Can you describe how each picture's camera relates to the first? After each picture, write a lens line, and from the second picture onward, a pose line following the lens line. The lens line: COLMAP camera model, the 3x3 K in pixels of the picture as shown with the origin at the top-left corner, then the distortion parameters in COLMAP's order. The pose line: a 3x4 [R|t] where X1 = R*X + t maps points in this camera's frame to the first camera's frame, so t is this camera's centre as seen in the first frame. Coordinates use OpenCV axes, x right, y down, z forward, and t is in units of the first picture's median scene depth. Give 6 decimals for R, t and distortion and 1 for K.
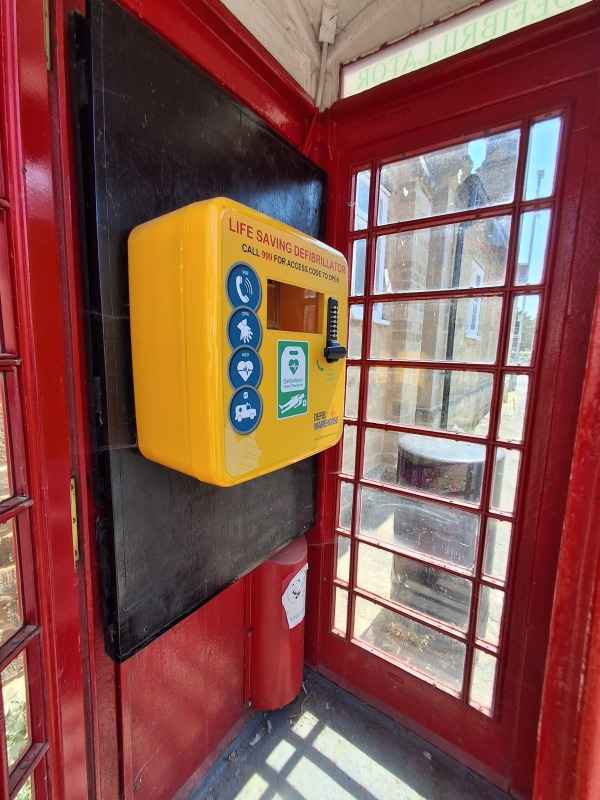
lens RADIAL K [[367.0, 0, 300.0], [0, 367.0, 400.0], [0, 0, 1]] dist [-0.000254, -0.000020]
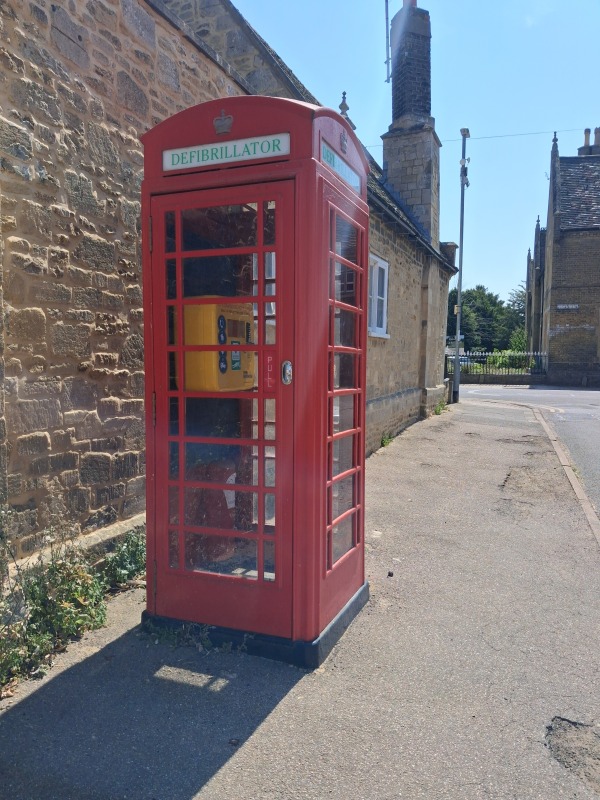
lens RADIAL K [[634.1, 0, 300.0], [0, 634.1, 400.0], [0, 0, 1]] dist [-0.000525, -0.000207]
pose [[0.972828, -0.043925, 0.227326, -0.649320], [0.060284, 0.996028, -0.065525, 0.613541], [-0.223545, 0.077449, 0.971612, -3.638162]]
